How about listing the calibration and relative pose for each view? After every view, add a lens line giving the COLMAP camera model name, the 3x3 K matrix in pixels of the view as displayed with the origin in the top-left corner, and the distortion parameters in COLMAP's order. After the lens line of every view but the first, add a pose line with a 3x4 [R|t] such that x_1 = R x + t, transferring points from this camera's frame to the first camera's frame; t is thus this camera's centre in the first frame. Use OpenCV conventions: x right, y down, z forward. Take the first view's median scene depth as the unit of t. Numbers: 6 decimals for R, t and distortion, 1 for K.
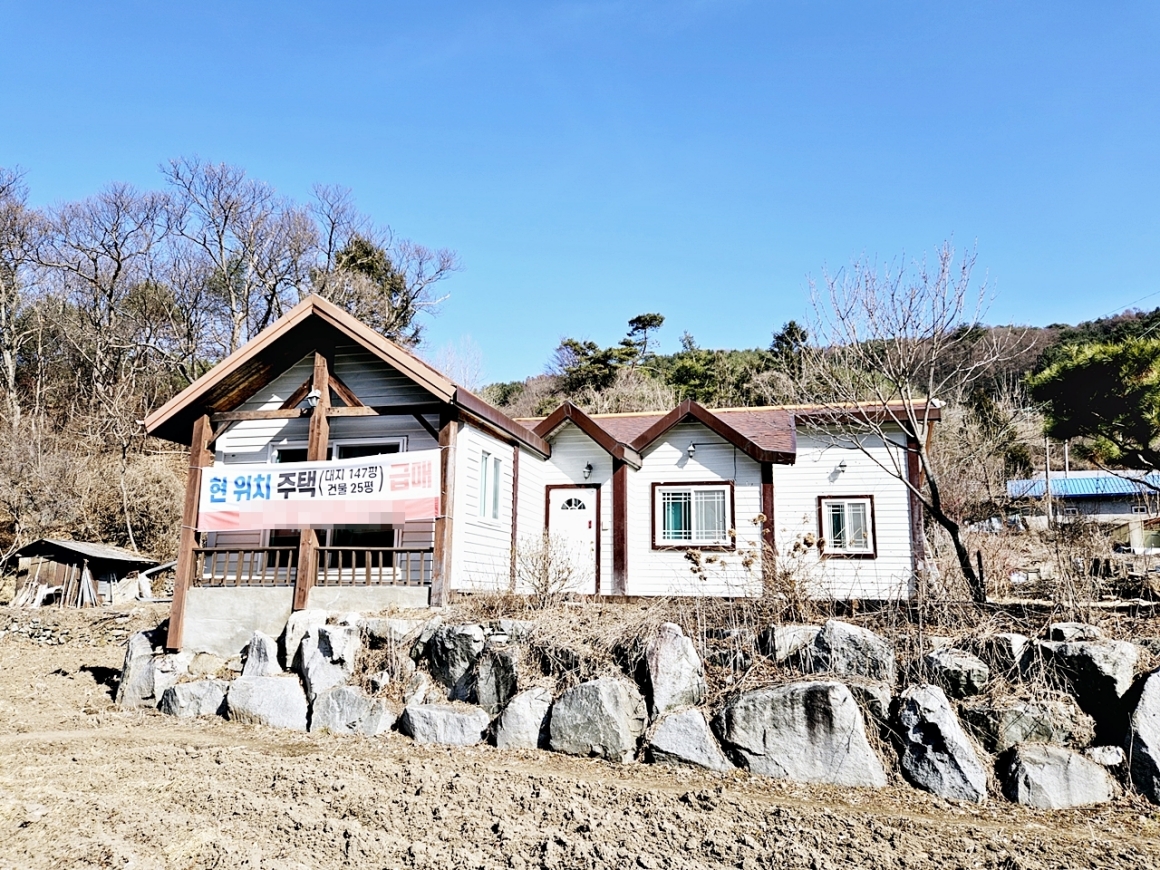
lens RADIAL K [[820.4, 0, 579.8], [0, 820.4, 439.9], [0, 0, 1]] dist [0.064782, 0.001548]
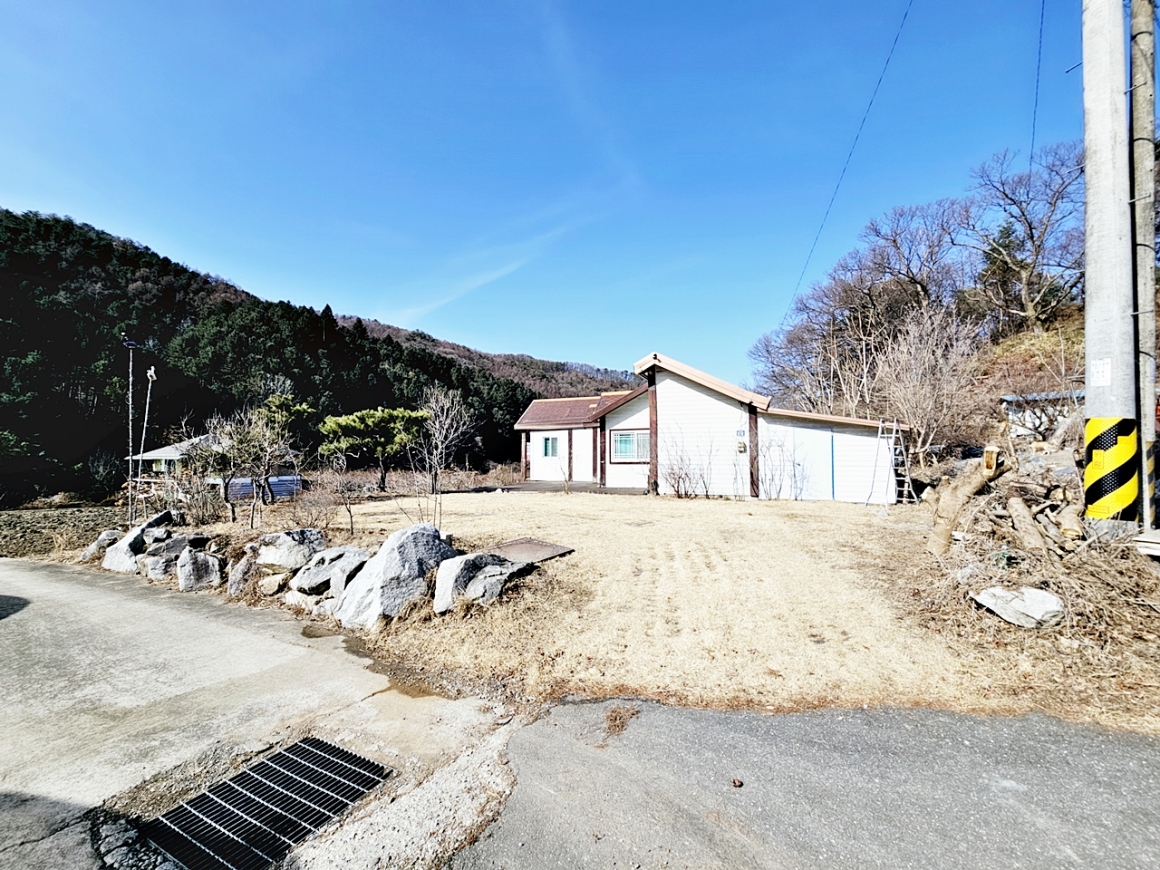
lens RADIAL K [[470.6, 0, 578.1], [0, 470.6, 433.6], [0, 0, 1]] dist [-0.005250, 0.001446]
pose [[-0.102016, -0.056852, -0.993157, 0.364386], [0.197090, 0.977420, -0.076196, 0.035817], [0.975063, -0.203514, -0.088507, 0.274791]]
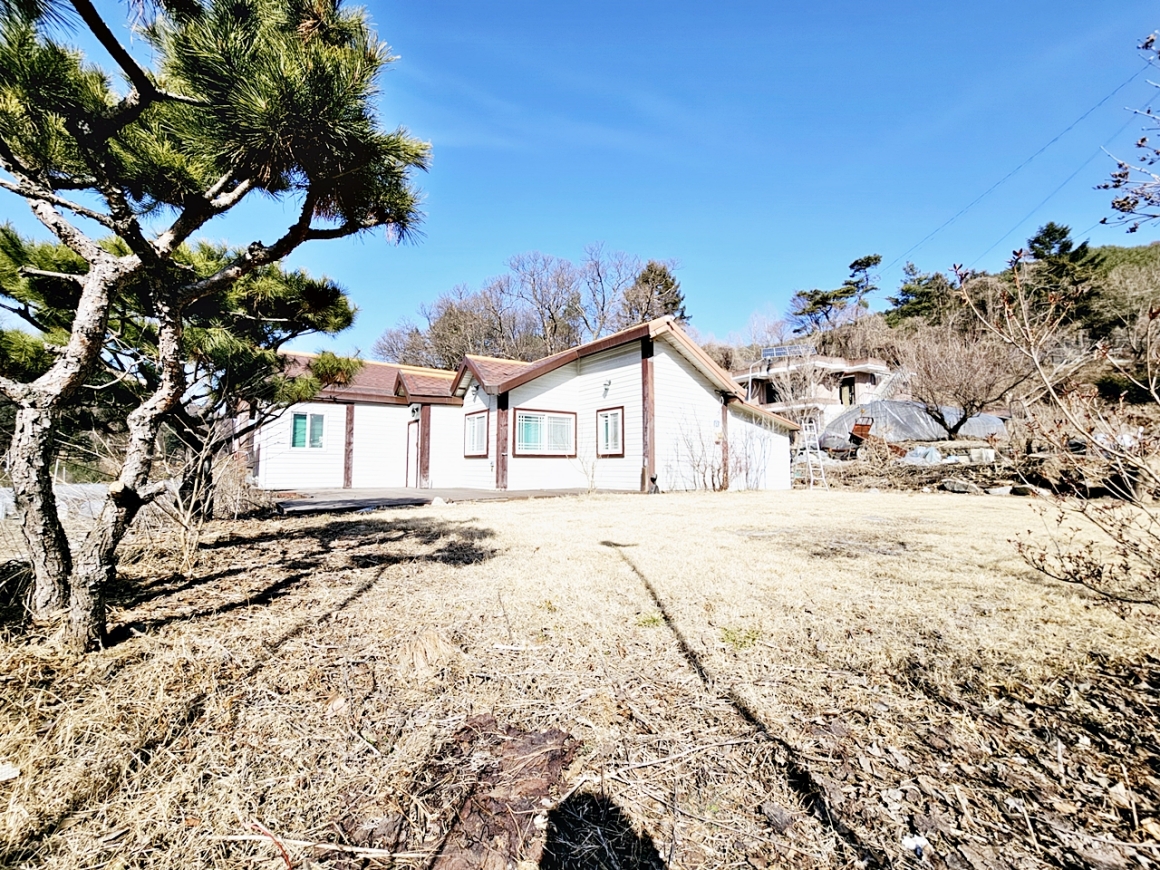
lens RADIAL K [[470.6, 0, 579.3], [0, 470.6, 433.8], [0, 0, 1]] dist [-0.005250, 0.001446]
pose [[0.776008, -0.055726, -0.628256, 0.217128], [0.129715, 0.988897, 0.072506, 0.014298], [0.617240, -0.137759, 0.774621, 0.121628]]
